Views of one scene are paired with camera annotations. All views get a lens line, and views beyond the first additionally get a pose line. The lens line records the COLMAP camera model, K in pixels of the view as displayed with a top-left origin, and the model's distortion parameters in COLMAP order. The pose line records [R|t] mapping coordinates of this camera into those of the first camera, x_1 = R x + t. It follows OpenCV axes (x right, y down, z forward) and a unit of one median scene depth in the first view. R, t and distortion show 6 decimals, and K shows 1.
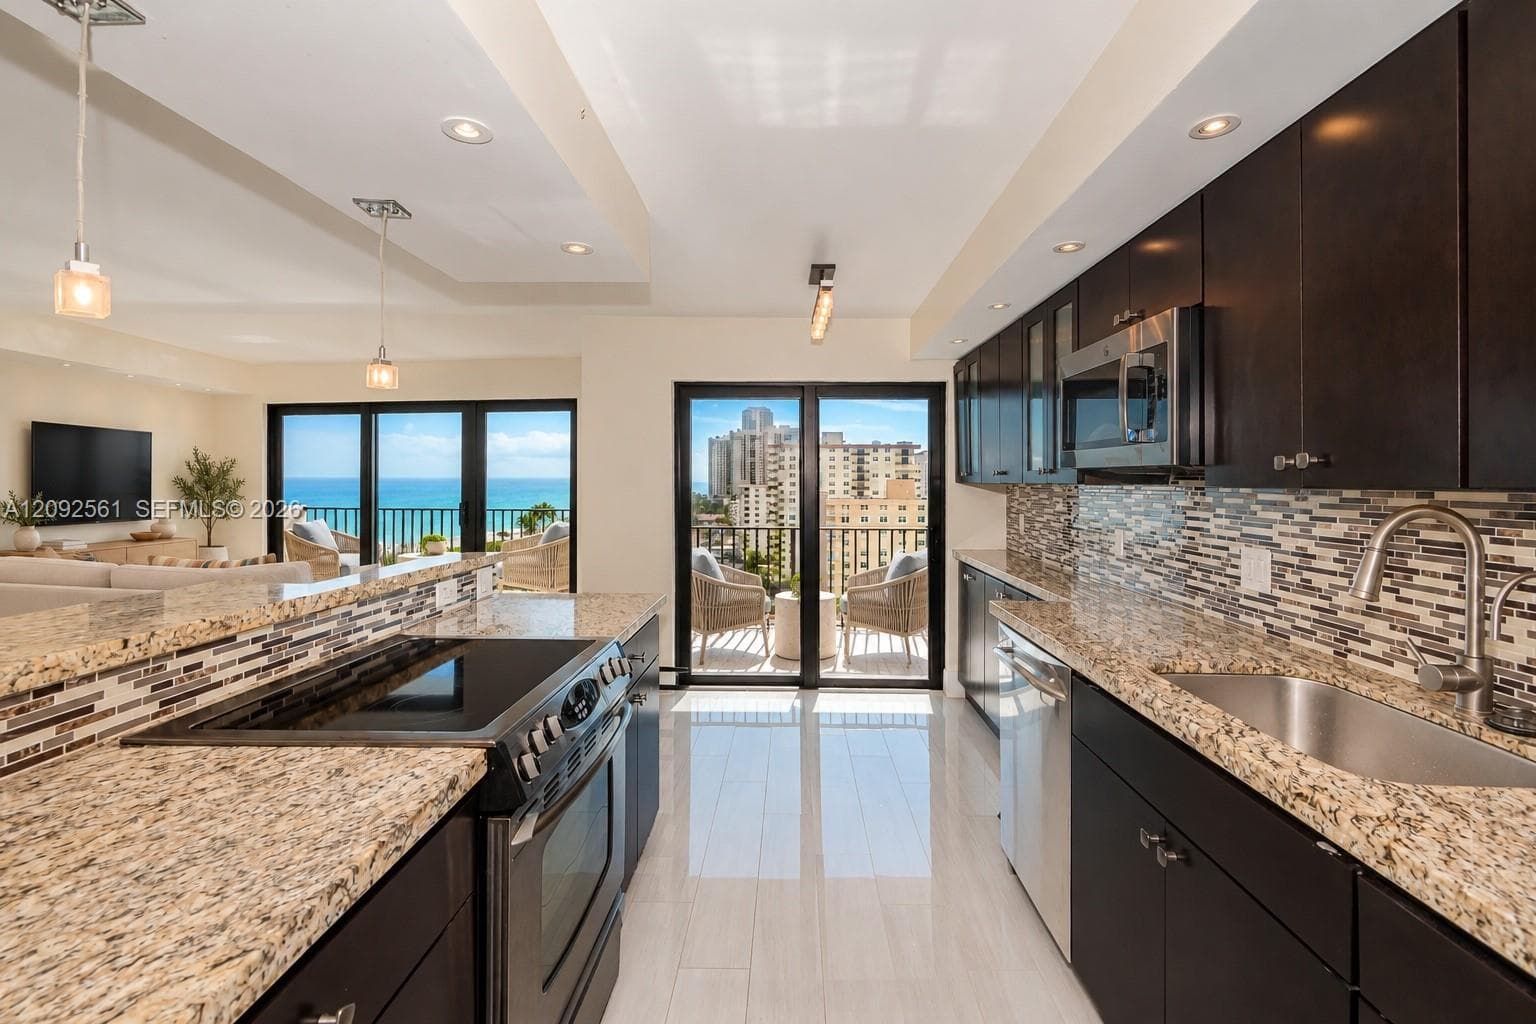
lens RADIAL K [[670.6, 0, 799.2], [0, 670.6, 475.6], [0, 0, 1]] dist [-0.000964, -0.000270]
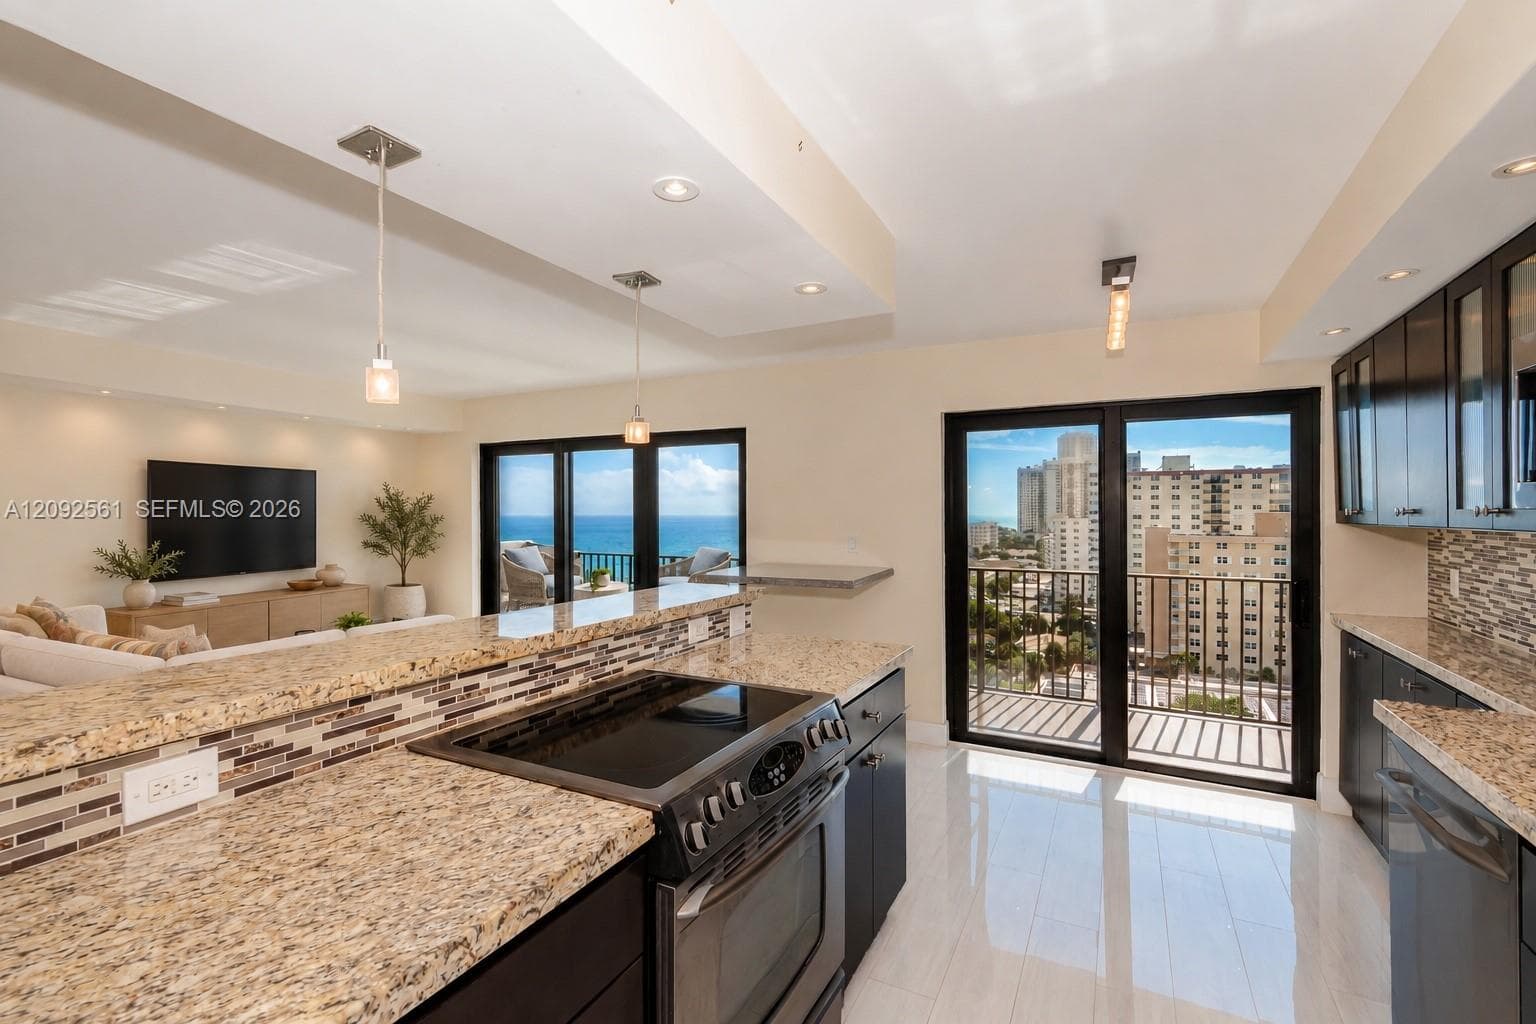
lens RADIAL K [[677.6, 0, 762.0], [0, 677.6, 510.8], [0, 0, 1]] dist [0.038043, -0.024774]
pose [[0.884321, -0.002881, -0.466871, 0.098921], [0.004025, 0.999991, 0.001452, -0.023541], [0.466862, -0.003163, 0.884324, 0.131220]]
